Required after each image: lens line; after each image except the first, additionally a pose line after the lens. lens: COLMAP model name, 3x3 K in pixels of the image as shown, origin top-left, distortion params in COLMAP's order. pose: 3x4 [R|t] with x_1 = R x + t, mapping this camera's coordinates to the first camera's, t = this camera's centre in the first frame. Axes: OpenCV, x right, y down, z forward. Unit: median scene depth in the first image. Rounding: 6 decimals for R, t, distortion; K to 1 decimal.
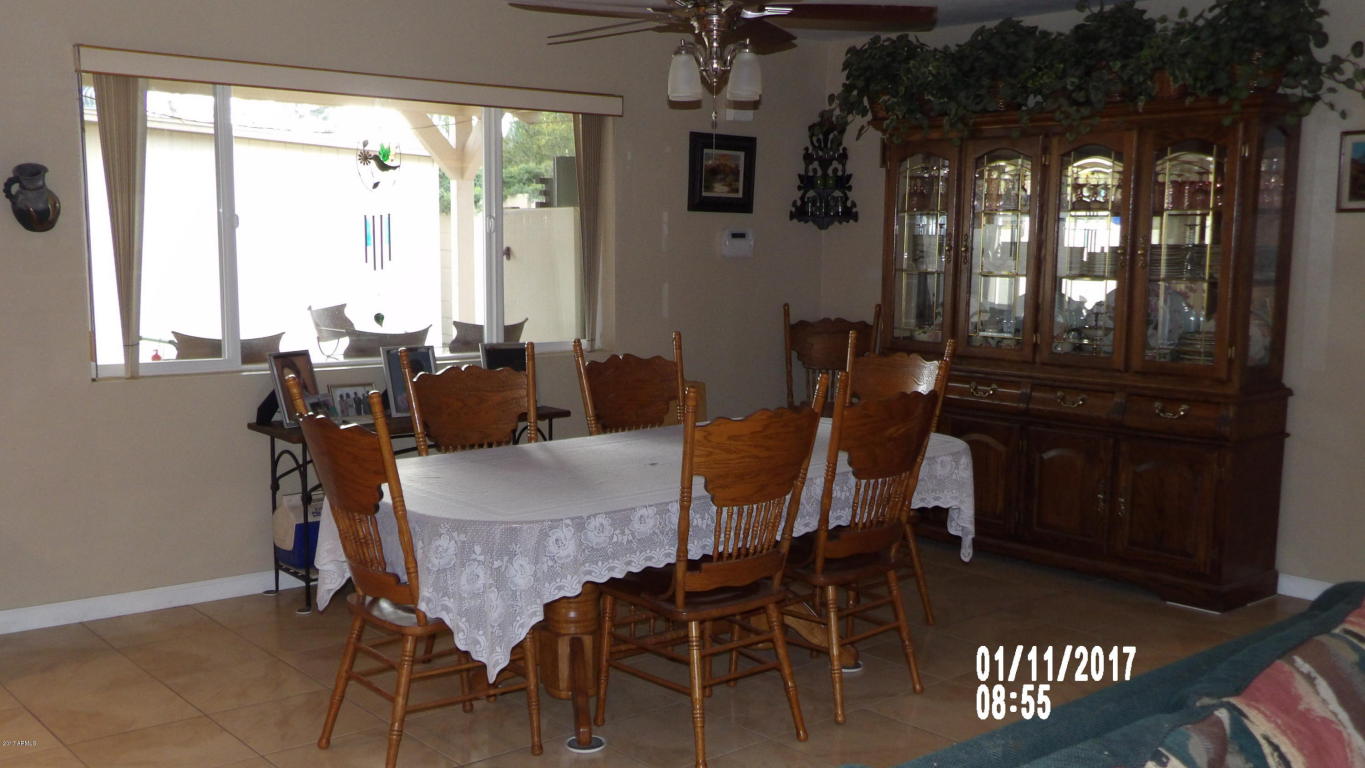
lens RADIAL K [[1530.7, 0, 682.5], [0, 1530.7, 384.0], [0, 0, 1]] dist [0.023938, 0.029081]
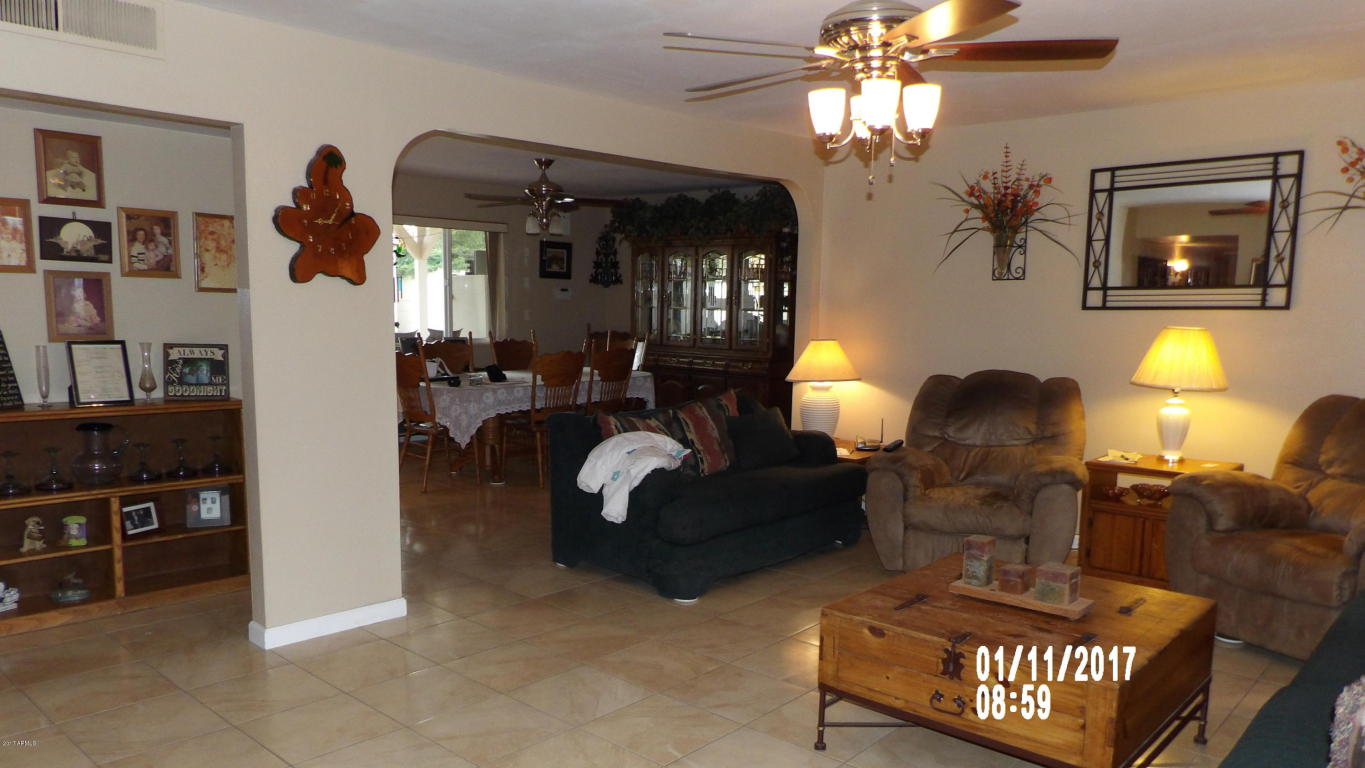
lens RADIAL K [[1008.6, 0, 681.2], [0, 1008.6, 448.9], [0, 0, 1]] dist [0.039597, -0.002313]
pose [[0.991592, -0.009395, 0.129059, 0.018147], [0.002493, 0.998563, 0.053535, 0.059889], [-0.129377, -0.052764, 0.990191, -0.515383]]
